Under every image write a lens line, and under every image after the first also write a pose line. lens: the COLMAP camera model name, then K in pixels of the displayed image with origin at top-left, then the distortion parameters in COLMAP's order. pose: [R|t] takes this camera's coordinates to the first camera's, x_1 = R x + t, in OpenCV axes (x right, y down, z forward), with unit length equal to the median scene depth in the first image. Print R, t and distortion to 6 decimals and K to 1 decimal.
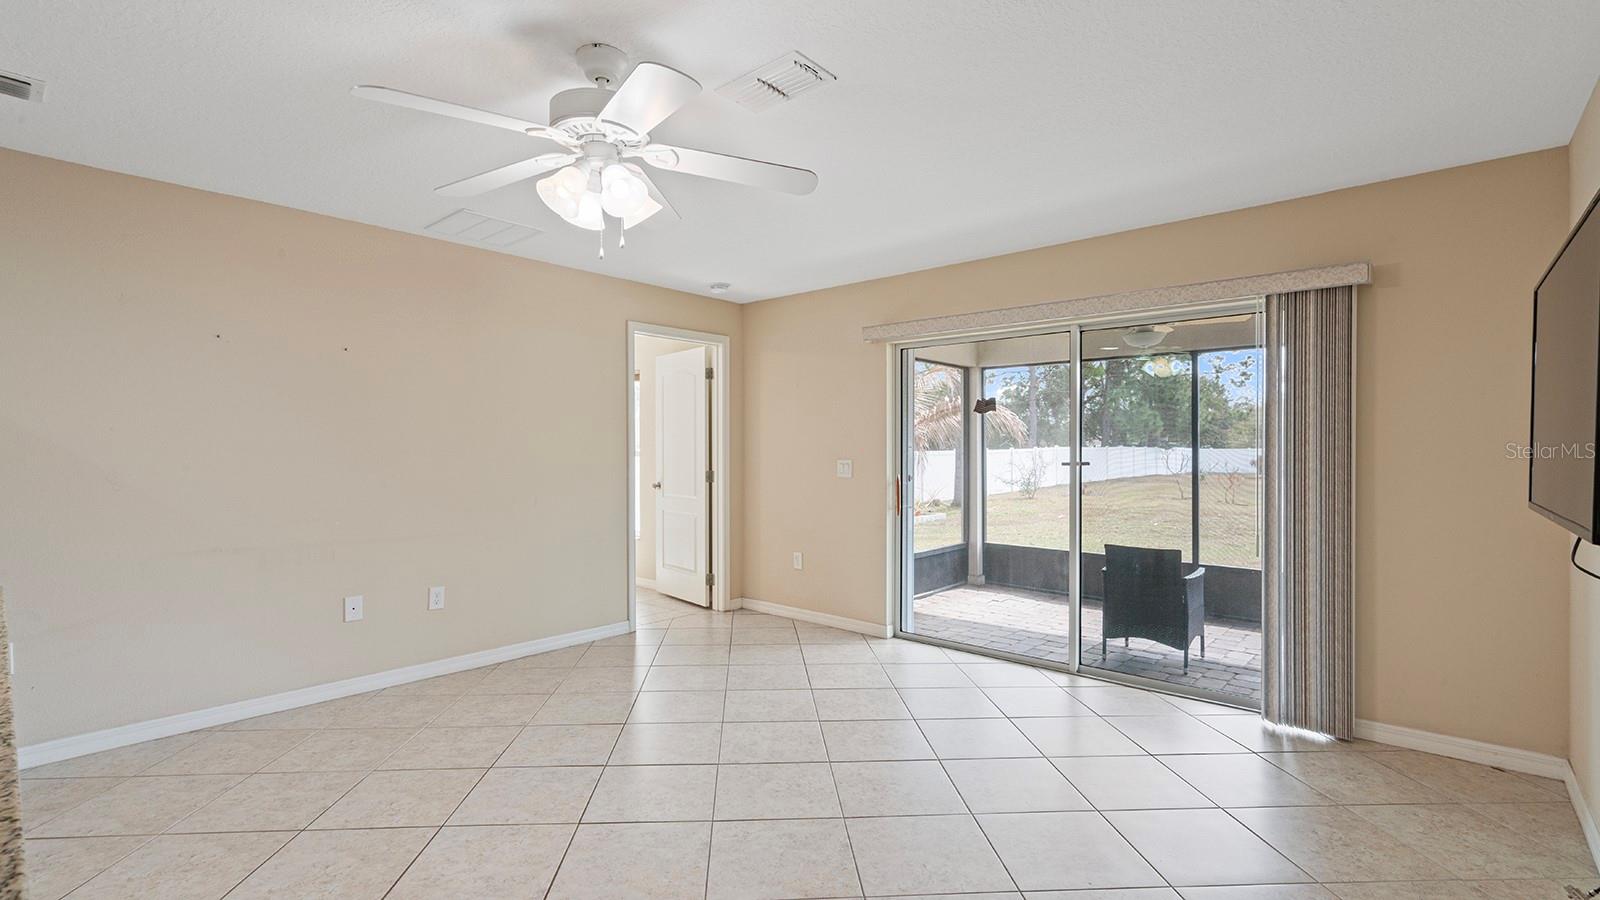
lens RADIAL K [[735.3, 0, 783.7], [0, 735.3, 455.2], [0, 0, 1]] dist [-0.000942, 0.002612]
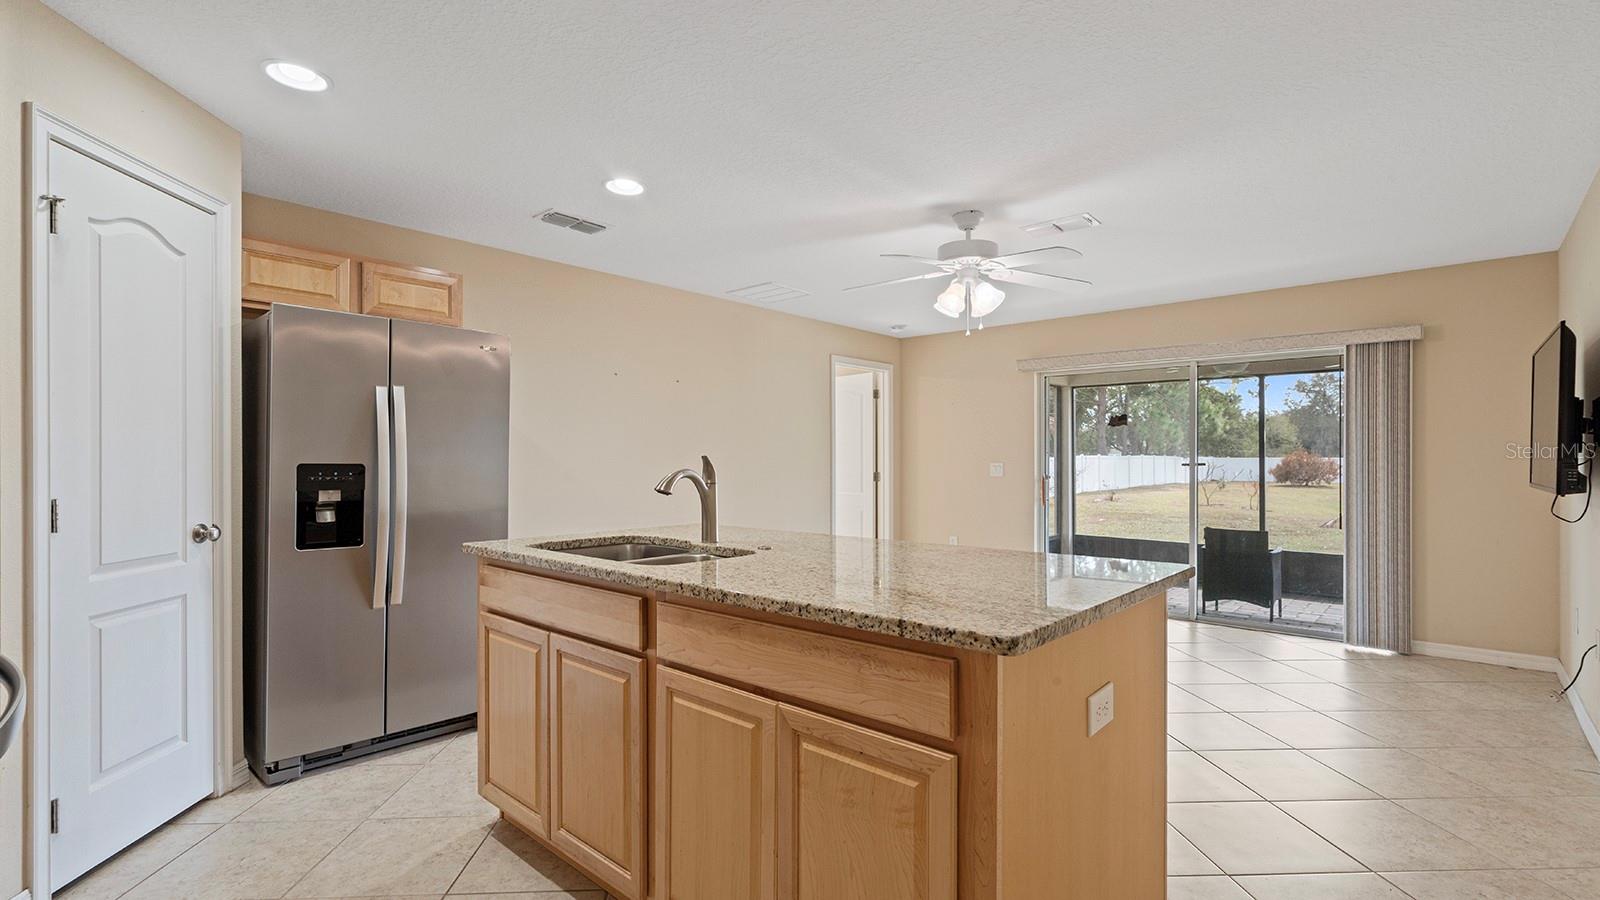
lens RADIAL K [[735.3, 0, 799.5], [0, 735.3, 457.8], [0, 0, 1]] dist [-0.000942, 0.002612]
pose [[0.999994, -0.003451, 0.000041, -0.376962], [0.003451, 0.999940, -0.010443, 0.014137], [-0.000005, 0.010443, 0.999945, -0.395718]]
